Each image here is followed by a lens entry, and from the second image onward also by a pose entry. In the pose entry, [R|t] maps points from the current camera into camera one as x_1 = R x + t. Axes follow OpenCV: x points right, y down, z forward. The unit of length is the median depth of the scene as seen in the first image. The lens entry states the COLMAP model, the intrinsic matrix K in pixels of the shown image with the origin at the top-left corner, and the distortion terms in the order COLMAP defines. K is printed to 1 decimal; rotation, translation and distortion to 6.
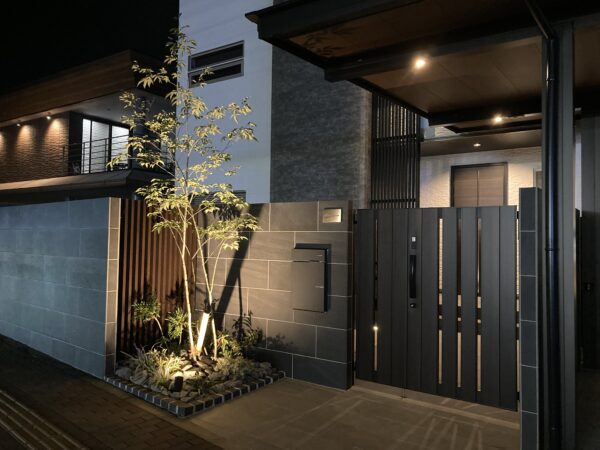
lens RADIAL K [[493.2, 0, 295.6], [0, 493.2, 226.5], [0, 0, 1]] dist [0.044383, -0.005951]
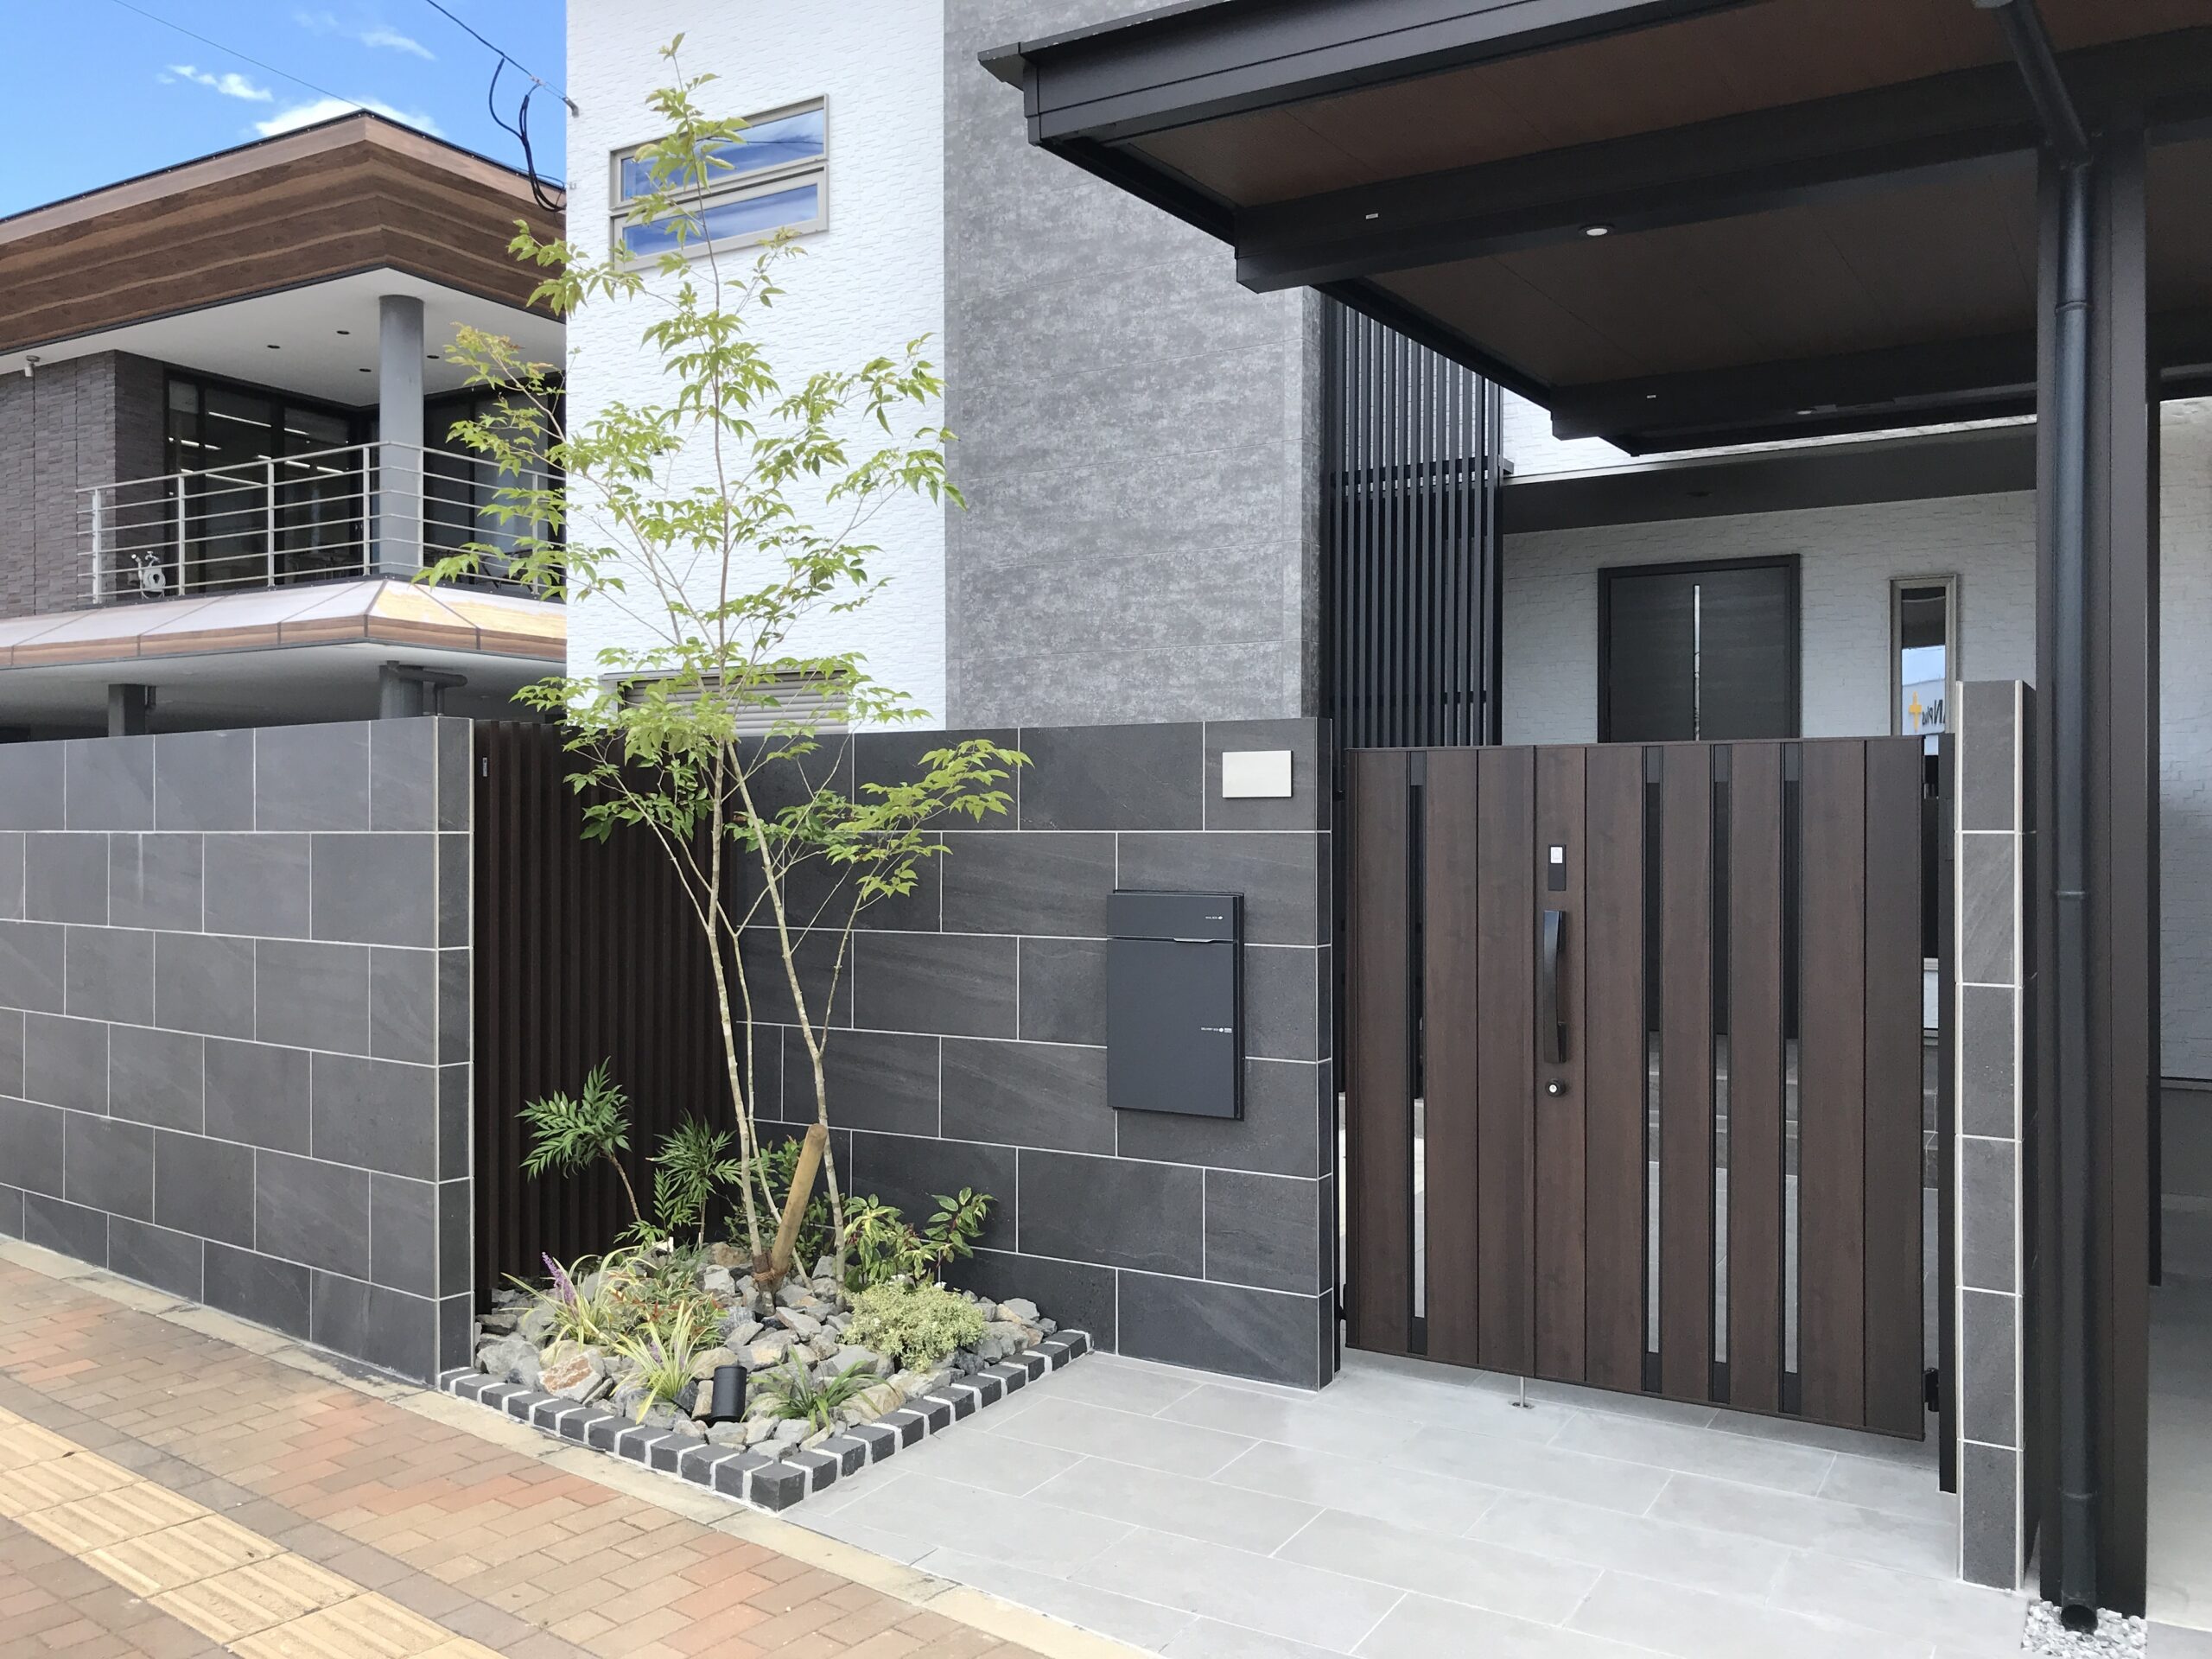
lens RADIAL K [[1837.8, 0, 1093.8], [0, 1837.8, 844.6], [0, 0, 1]] dist [0.072436, -0.009661]
pose [[0.997096, -0.019110, 0.073719, -0.089202], [0.016277, 0.999113, 0.038838, -0.021936], [-0.074395, -0.037525, 0.996523, -0.030194]]
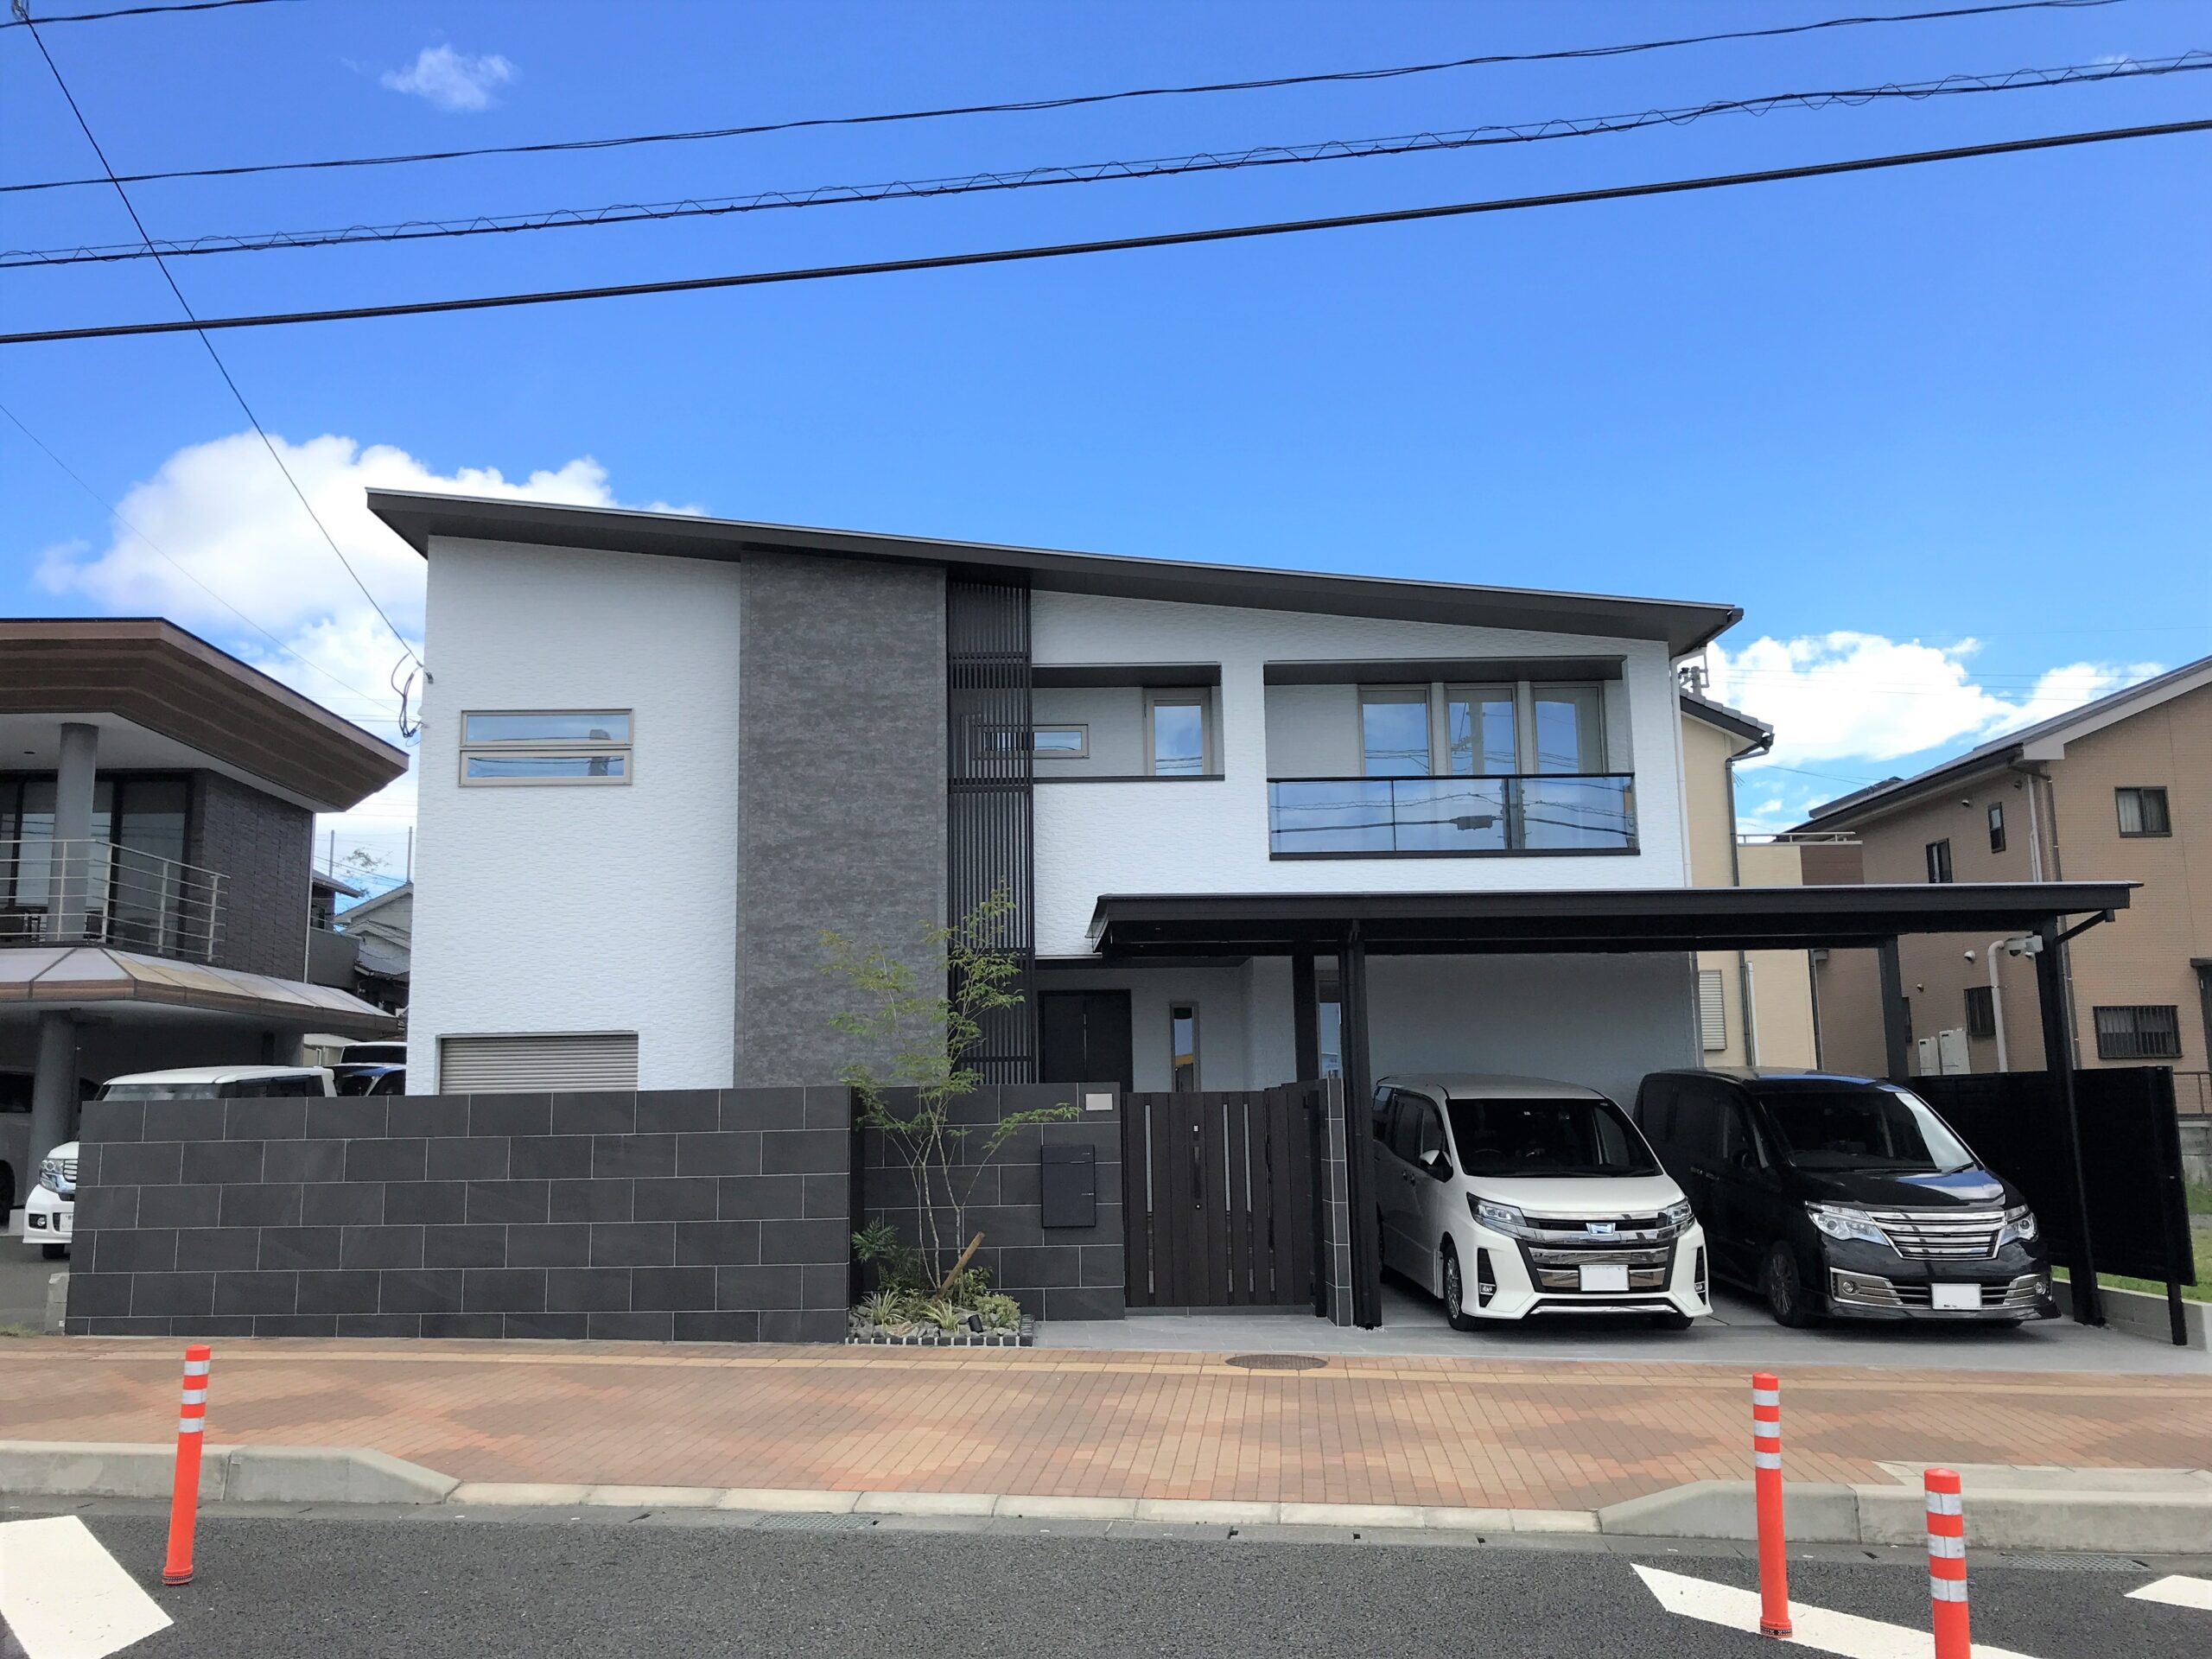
lens RADIAL K [[1837.9, 0, 1106.0], [0, 1837.9, 829.5], [0, 0, 1]] dist [0.035241, -0.017410]
pose [[0.800224, 0.056563, 0.597027, -1.638298], [0.016913, 0.993017, -0.116750, -0.106222], [-0.599462, 0.103523, 0.793680, -1.348768]]
